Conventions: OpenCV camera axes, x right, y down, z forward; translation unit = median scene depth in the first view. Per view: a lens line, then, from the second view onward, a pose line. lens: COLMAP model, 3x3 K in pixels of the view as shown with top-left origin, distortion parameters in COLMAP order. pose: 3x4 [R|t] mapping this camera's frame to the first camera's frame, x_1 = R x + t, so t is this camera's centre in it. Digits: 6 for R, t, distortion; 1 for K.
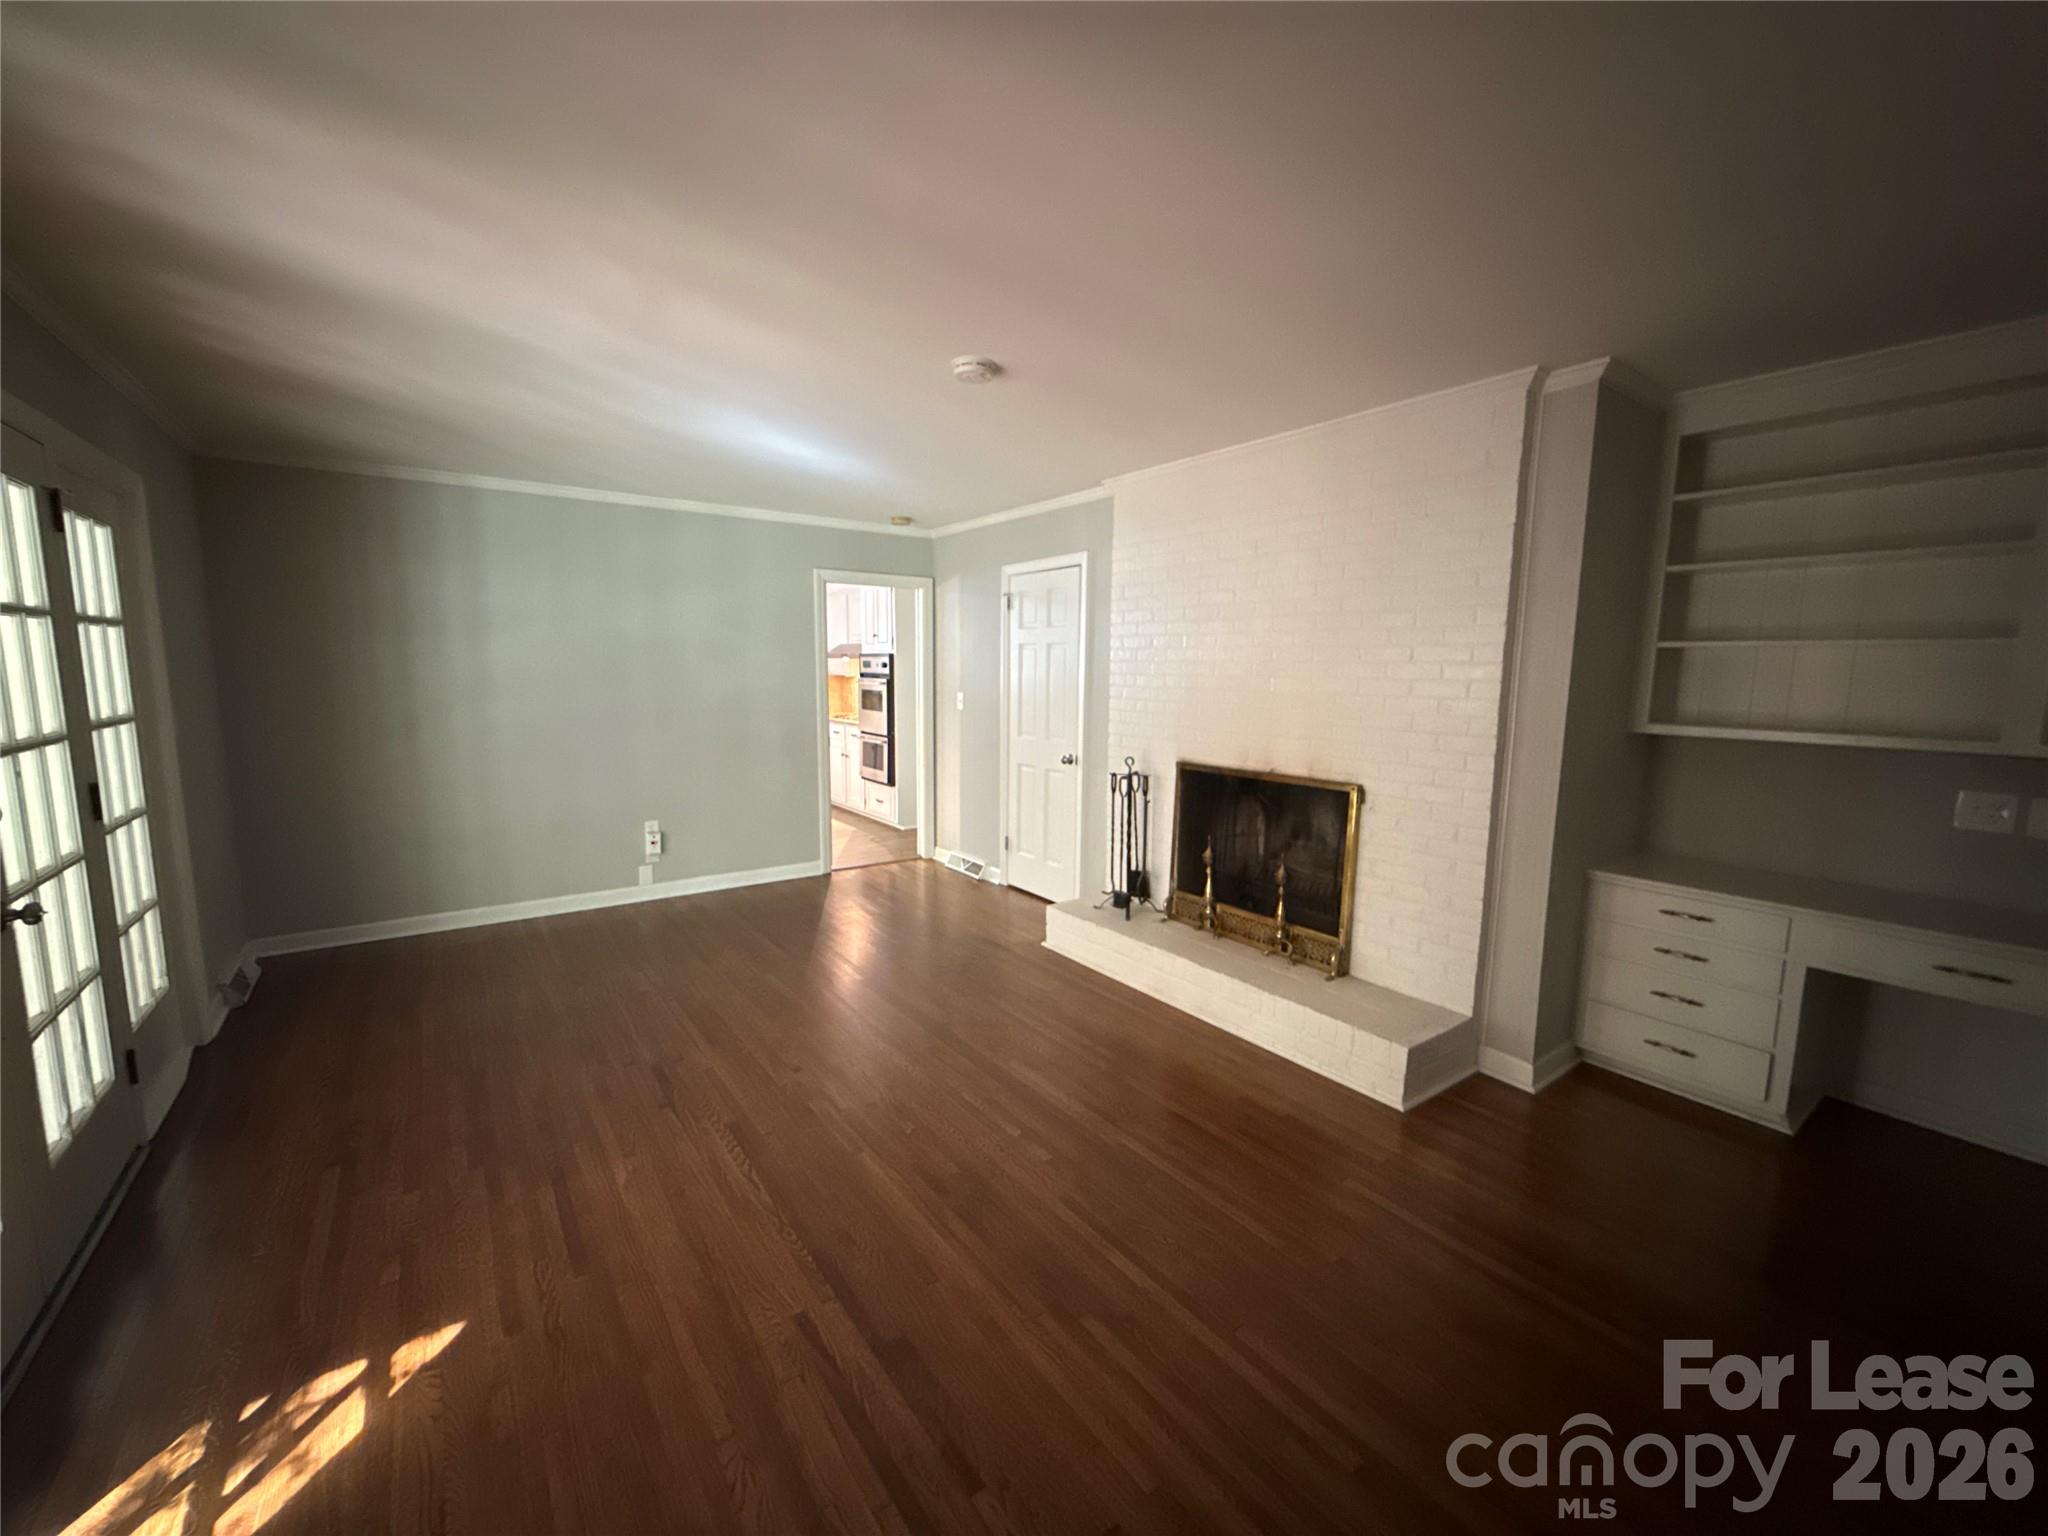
lens RADIAL K [[821.2, 0, 1006.2], [0, 821.2, 768.9], [0, 0, 1]] dist [0.010652, 0.000110]
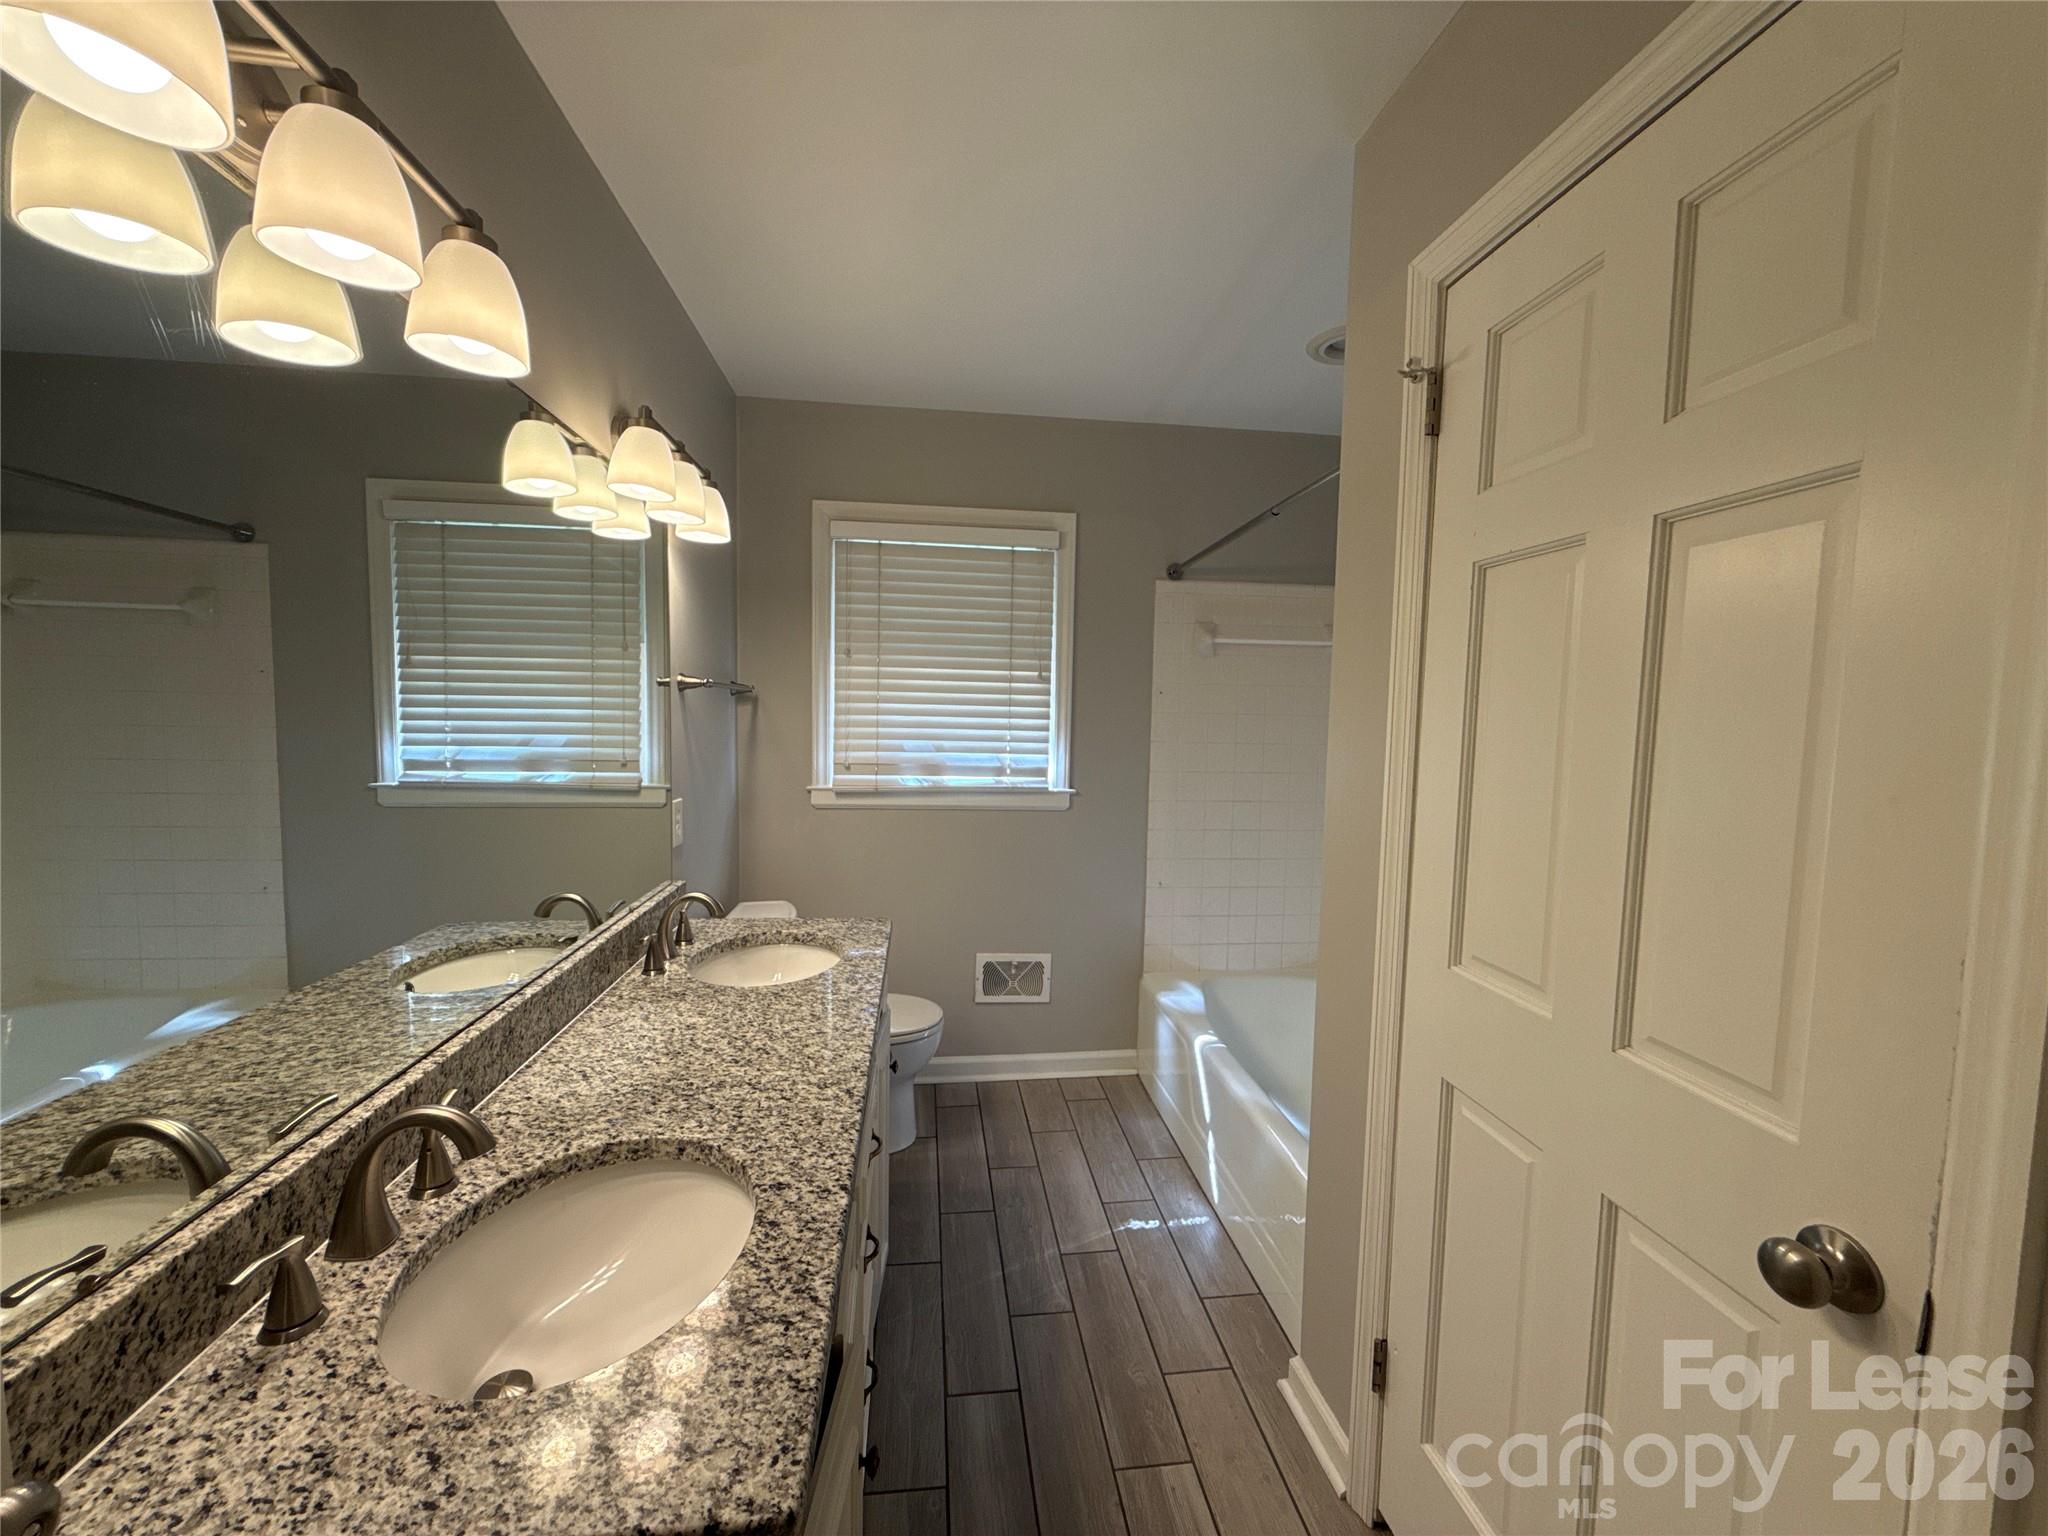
lens RADIAL K [[821.2, 0, 1006.2], [0, 821.2, 768.9], [0, 0, 1]] dist [0.010652, 0.000110]
pose [[0.870628, 0.047172, -0.489676, 0.017957], [-0.075388, 0.996428, -0.038048, -0.075558], [0.486132, 0.070042, 0.871074, 0.747104]]
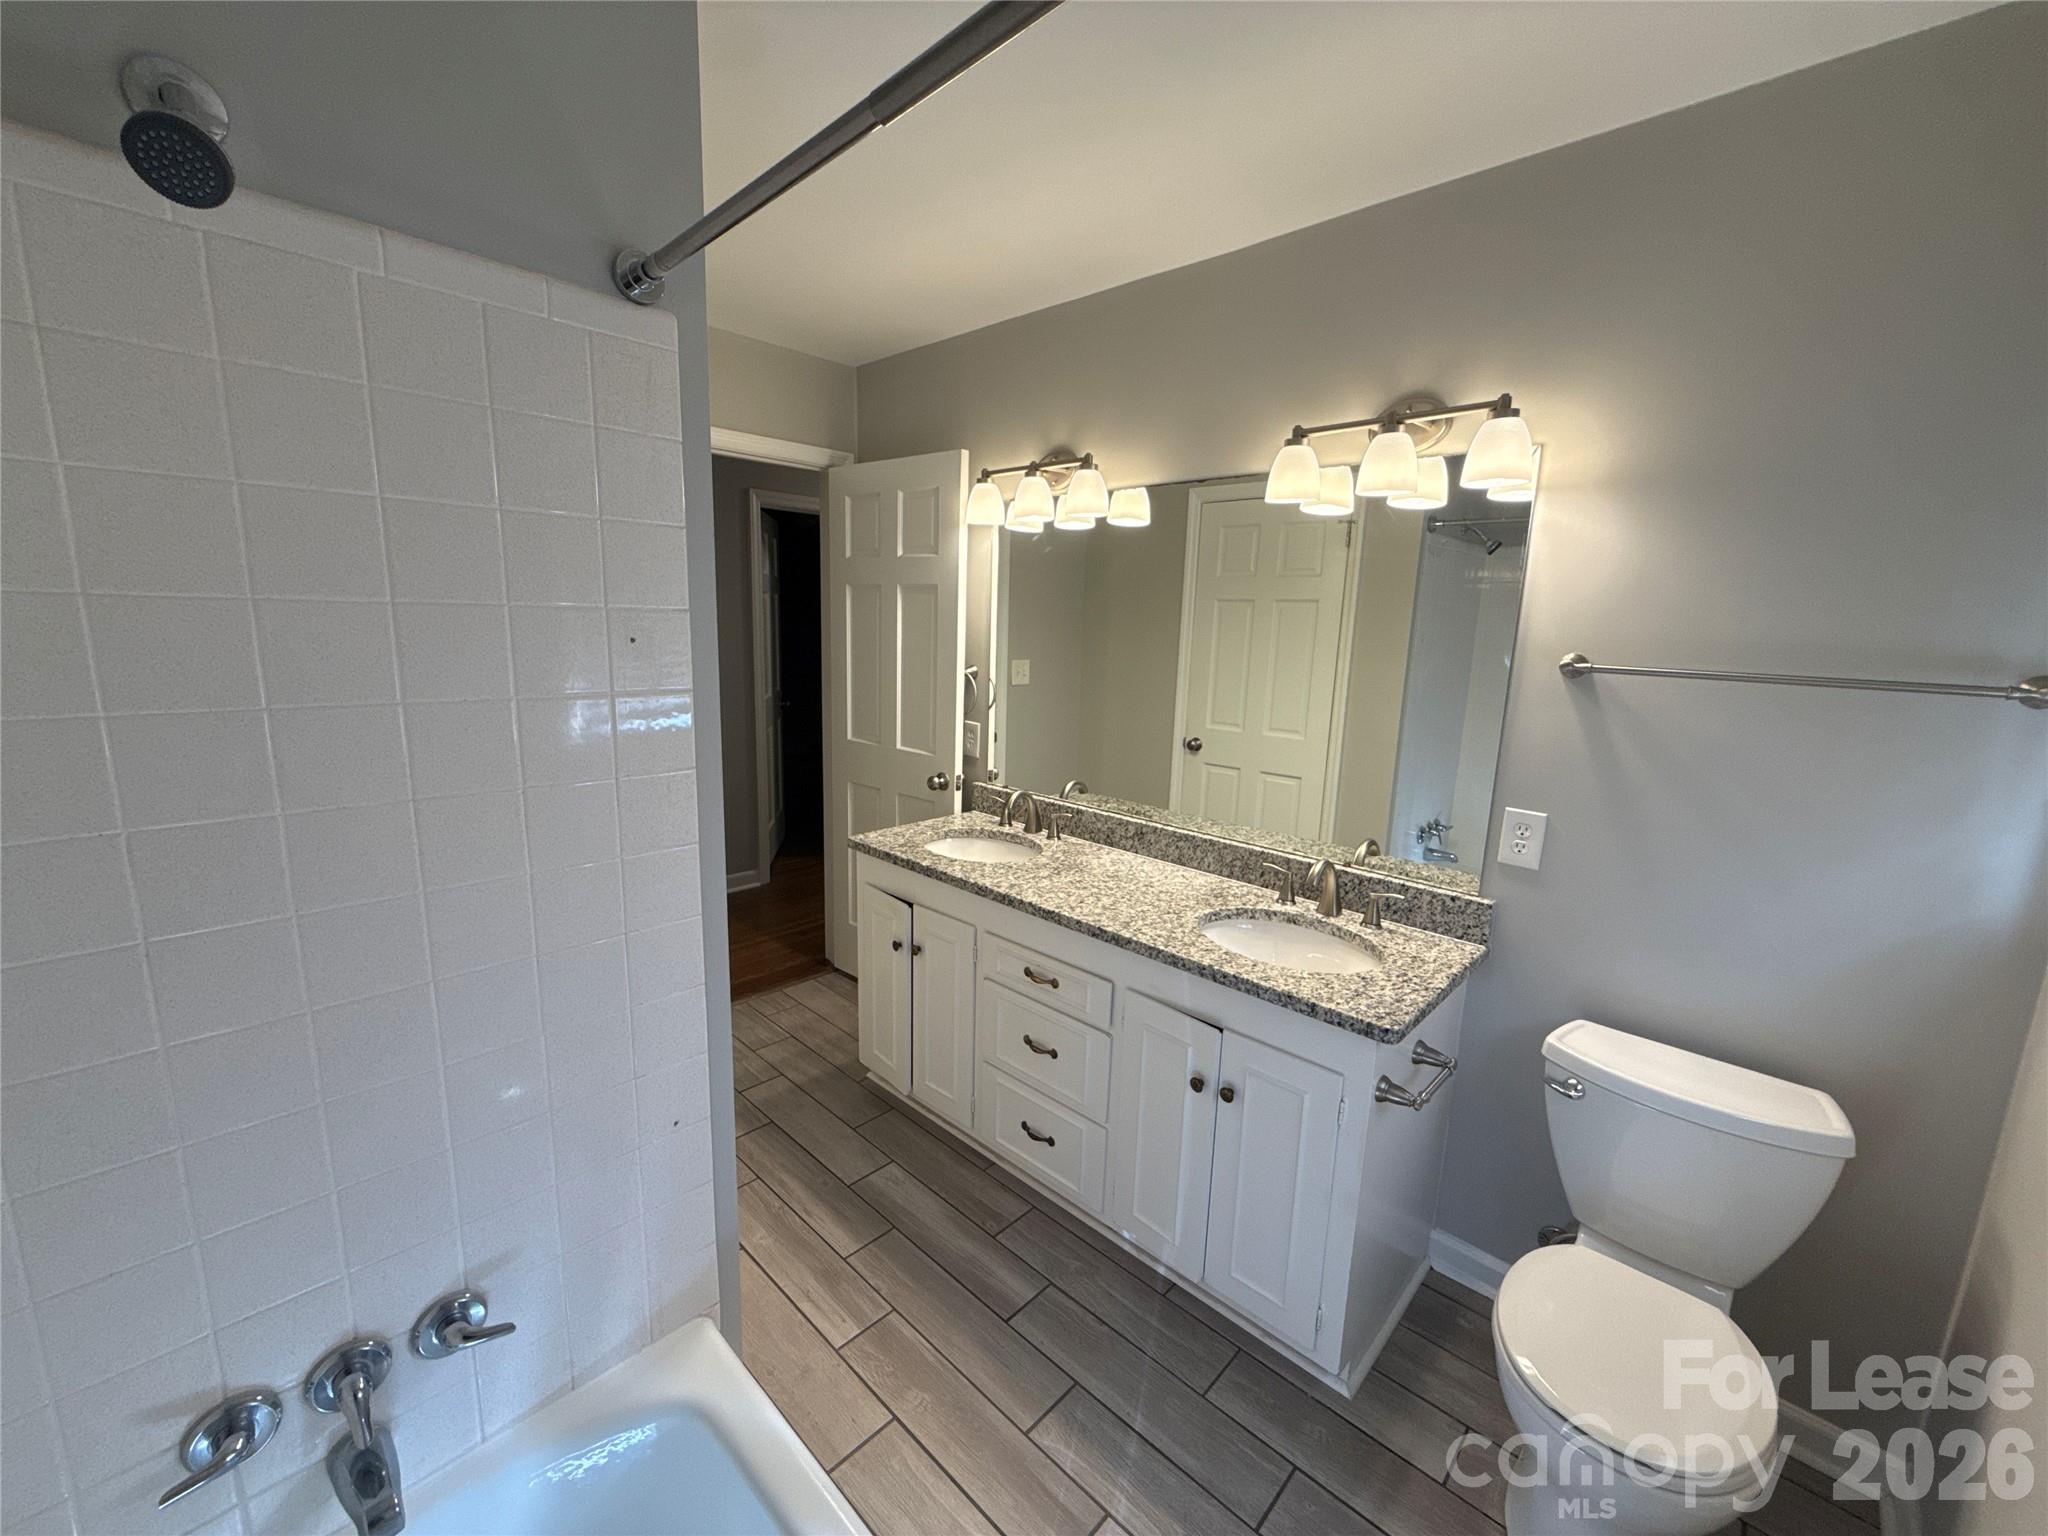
lens RADIAL K [[821.2, 0, 1006.2], [0, 821.2, 768.9], [0, 0, 1]] dist [0.010652, 0.000110]
pose [[-0.983330, -0.001625, -0.181823, -0.060922], [-0.057114, 0.952110, 0.300374, -0.163649], [0.172627, 0.305751, -0.936331, 1.284755]]
